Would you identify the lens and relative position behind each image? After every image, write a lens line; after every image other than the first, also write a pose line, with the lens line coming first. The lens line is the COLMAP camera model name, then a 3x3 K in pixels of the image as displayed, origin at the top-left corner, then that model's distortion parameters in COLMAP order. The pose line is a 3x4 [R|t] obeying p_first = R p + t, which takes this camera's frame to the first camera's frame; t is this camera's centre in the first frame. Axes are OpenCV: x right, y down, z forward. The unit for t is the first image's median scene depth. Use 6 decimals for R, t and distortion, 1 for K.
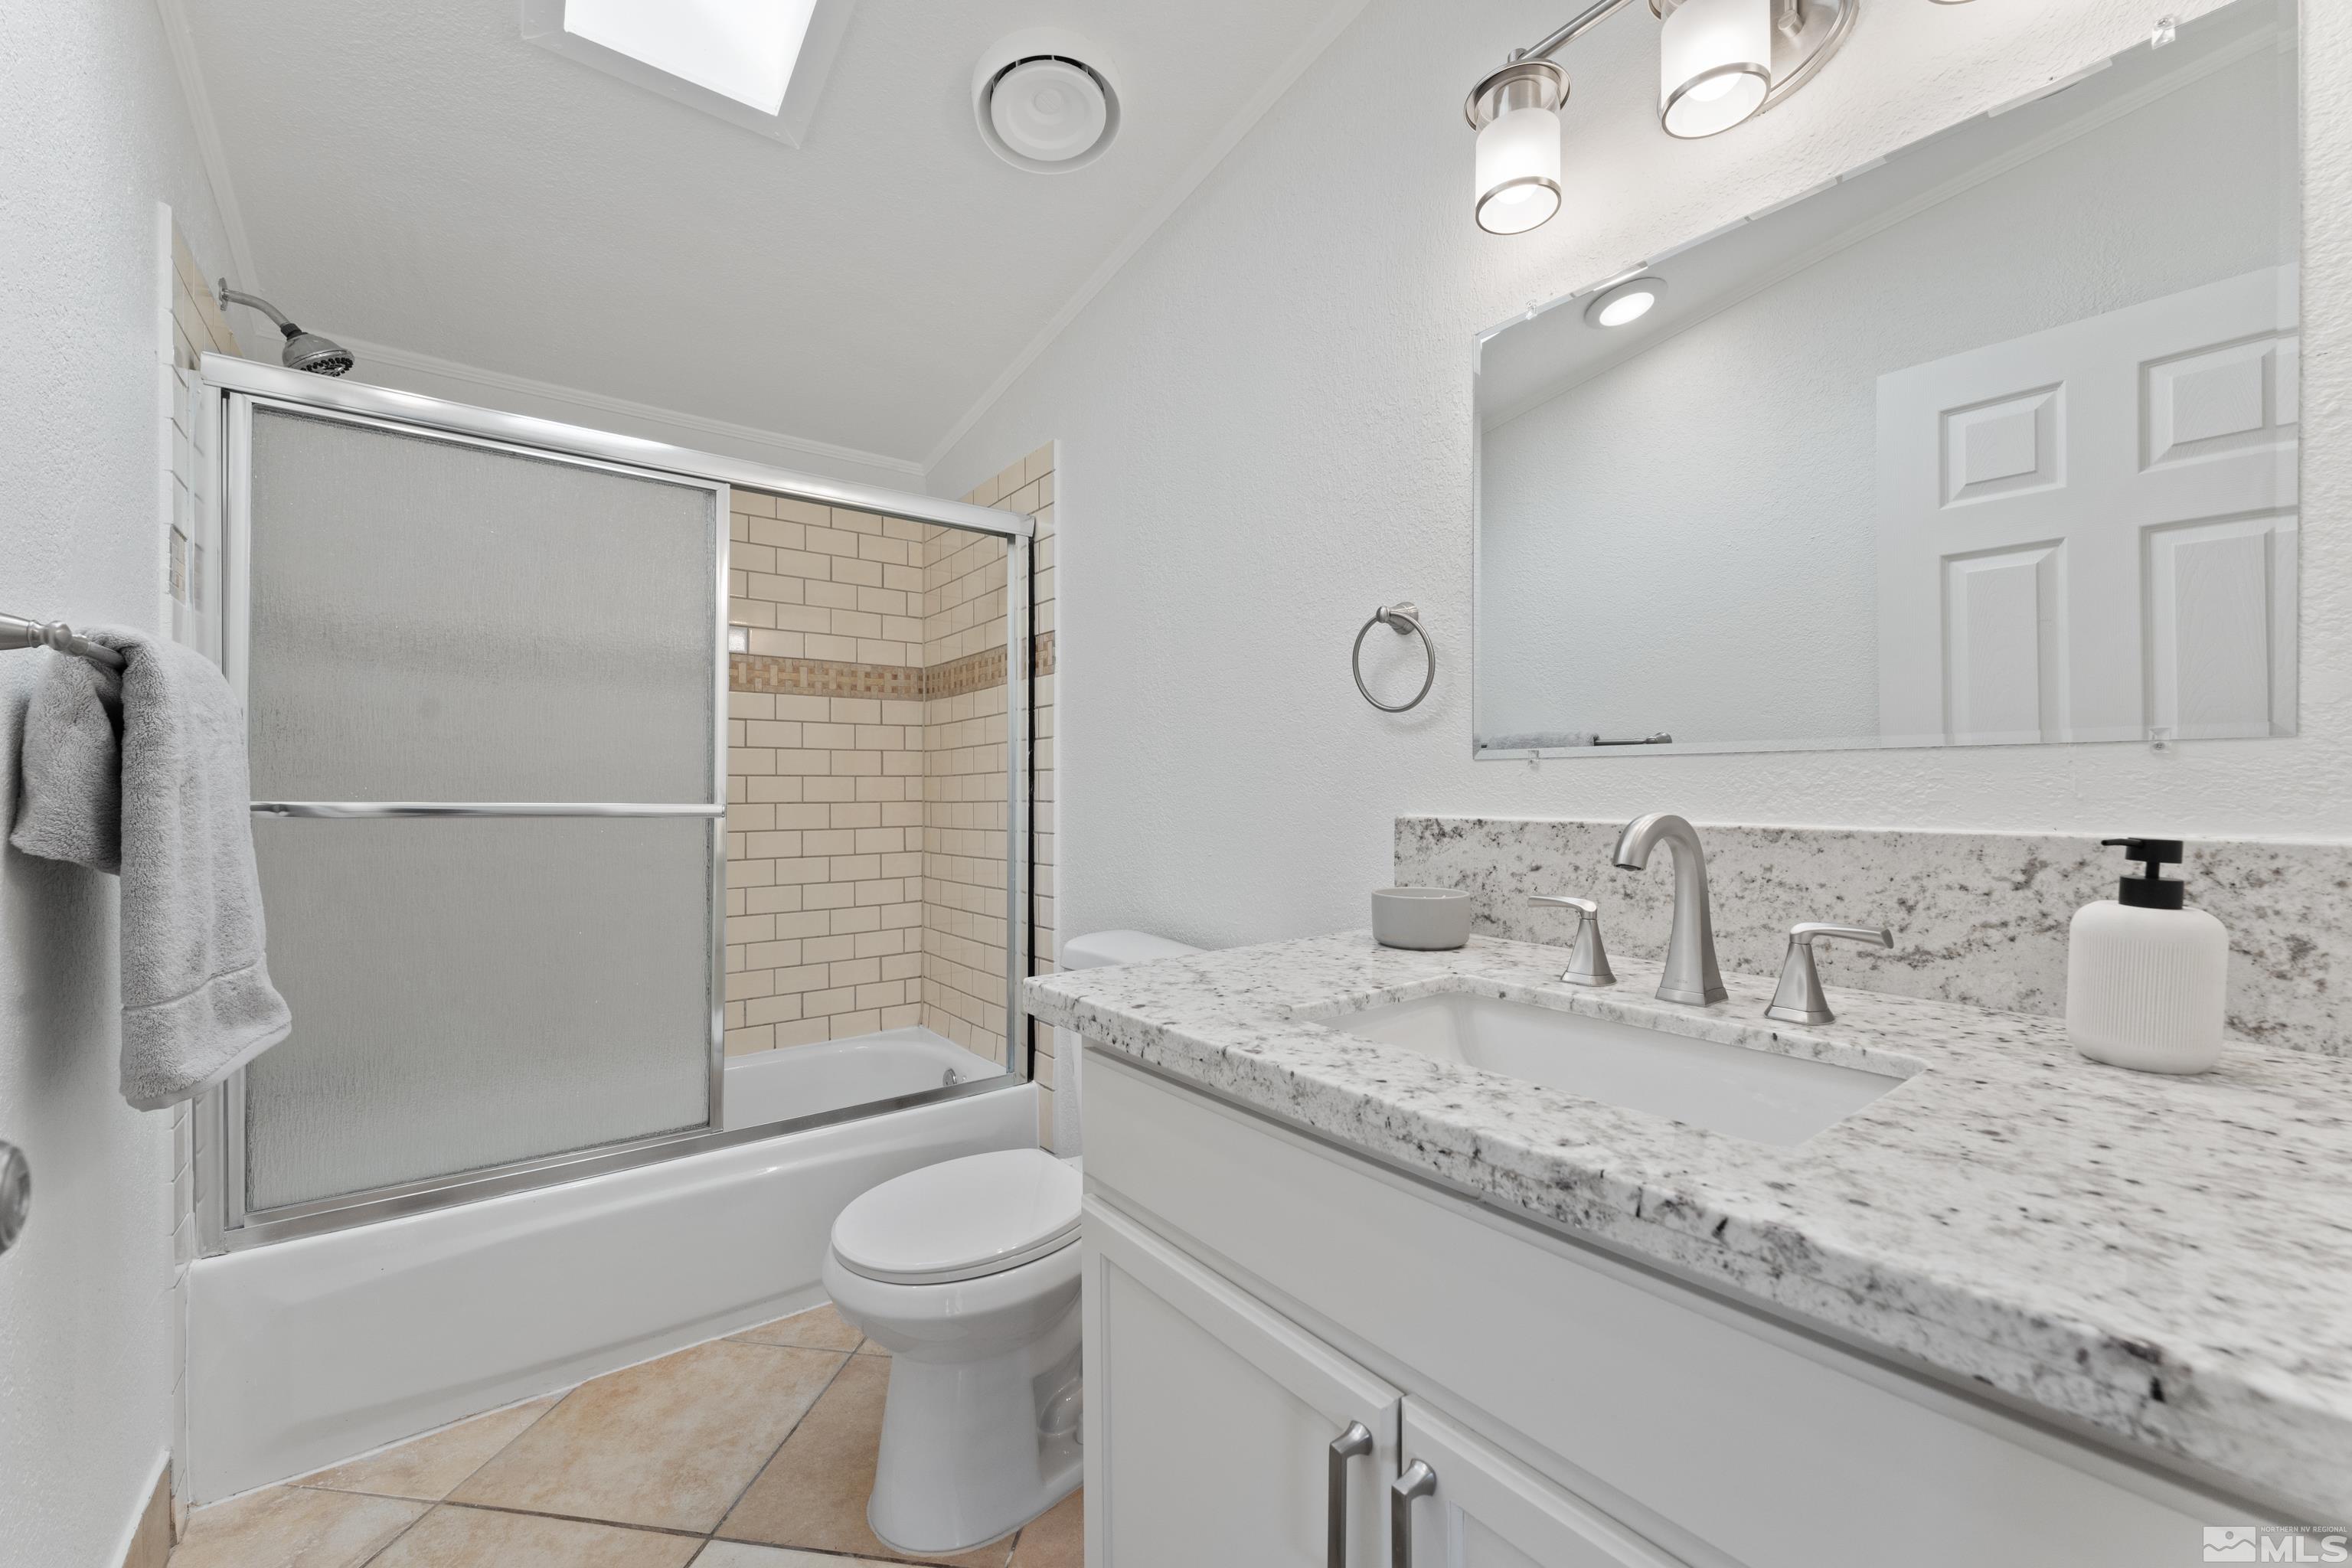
lens RADIAL K [[938.1, 0, 1173.2], [0, 938.1, 777.1], [0, 0, 1]] dist [0.000191, 0.000117]
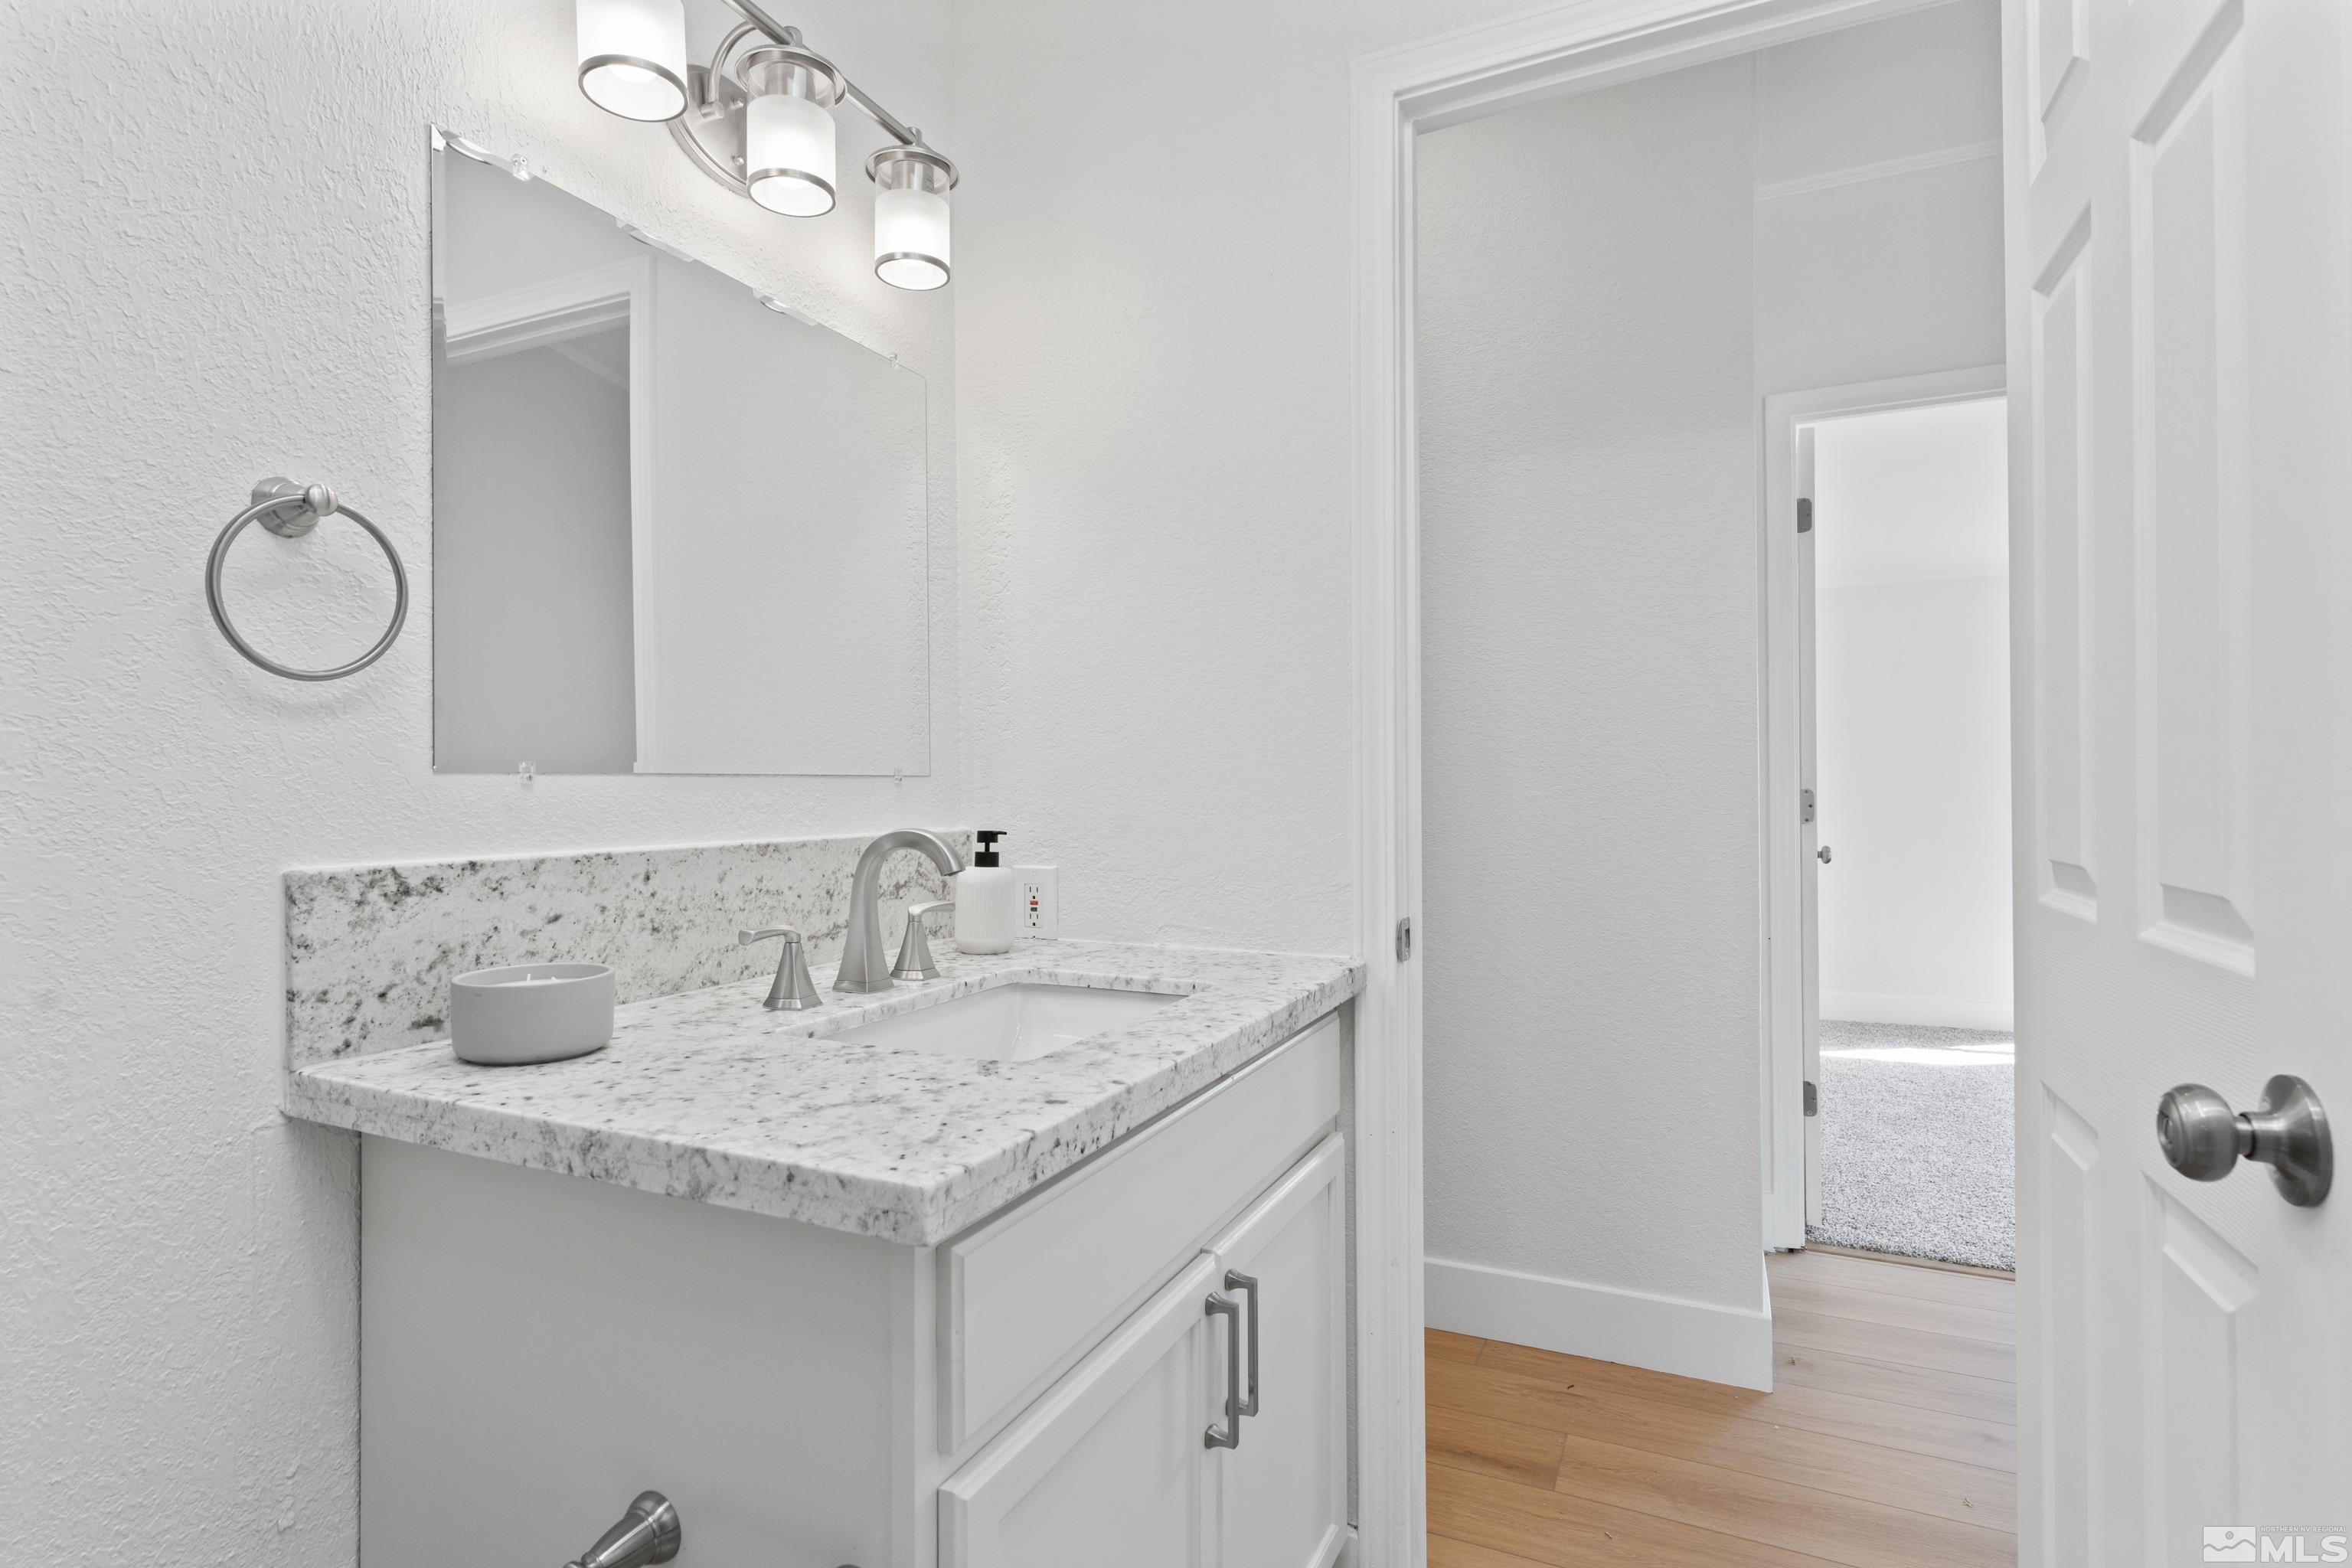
lens RADIAL K [[1138.6, 0, 1176.0], [0, 1138.6, 784.0], [0, 0, 1]] dist [-0.000779, -0.000004]
pose [[-0.453682, 0.008065, 0.891127, -0.687222], [-0.001201, 0.999953, -0.009662, -0.003161], [-0.891163, -0.005454, -0.453651, 1.012566]]
